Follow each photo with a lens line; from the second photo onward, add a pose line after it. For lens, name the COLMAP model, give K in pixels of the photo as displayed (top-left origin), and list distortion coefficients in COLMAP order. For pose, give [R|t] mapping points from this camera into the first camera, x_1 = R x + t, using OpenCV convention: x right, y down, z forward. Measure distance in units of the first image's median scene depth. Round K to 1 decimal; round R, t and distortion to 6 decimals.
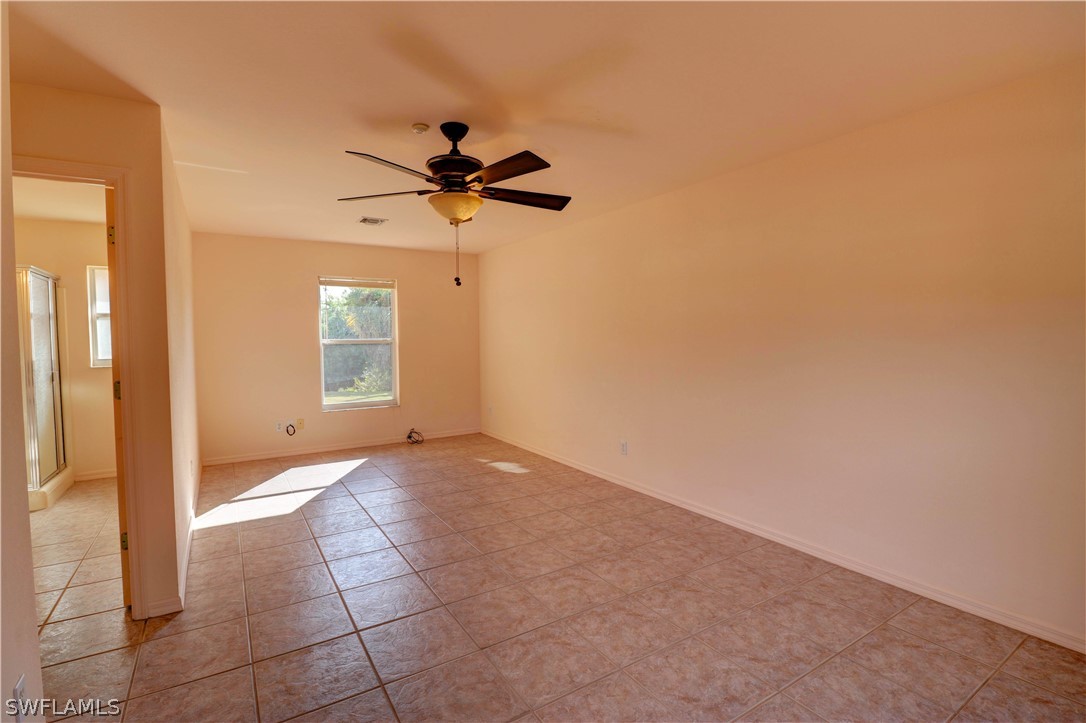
lens RADIAL K [[502.9, 0, 535.7], [0, 502.9, 354.7], [0, 0, 1]] dist [0.001081, -0.013842]
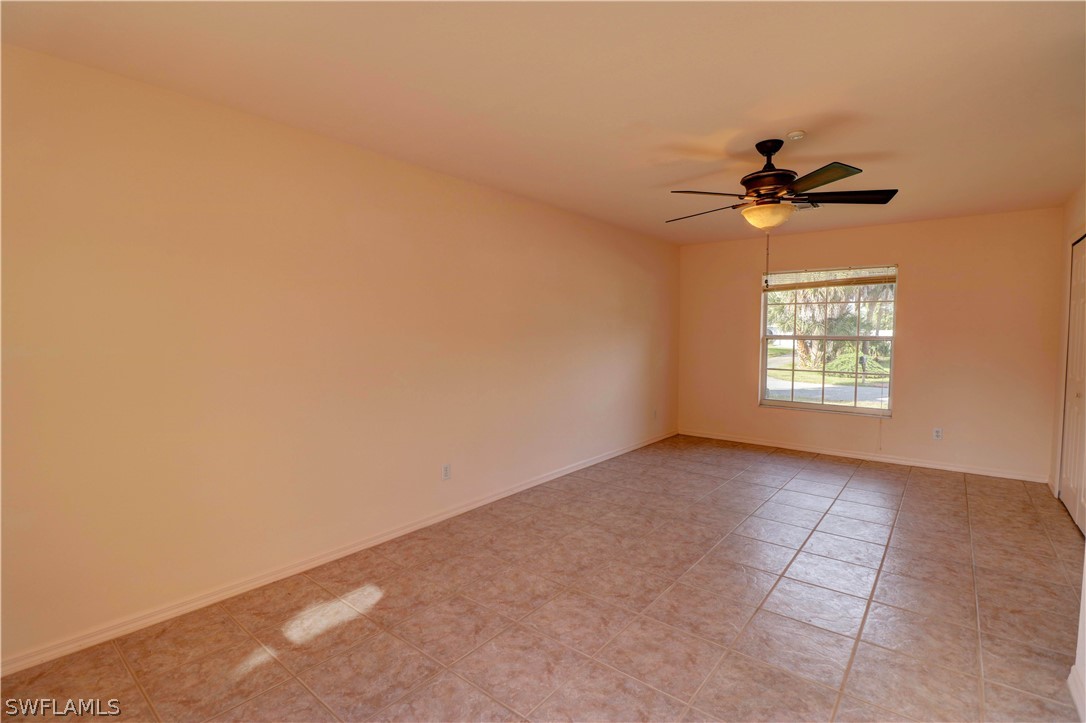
lens RADIAL K [[504.4, 0, 537.5], [0, 504.4, 356.5], [0, 0, 1]] dist [0.002310, -0.014663]
pose [[-0.317174, -0.040994, 0.947481, -0.989505], [0.036751, 0.997784, 0.055473, -0.062472], [-0.947655, 0.052415, -0.314965, 1.724203]]
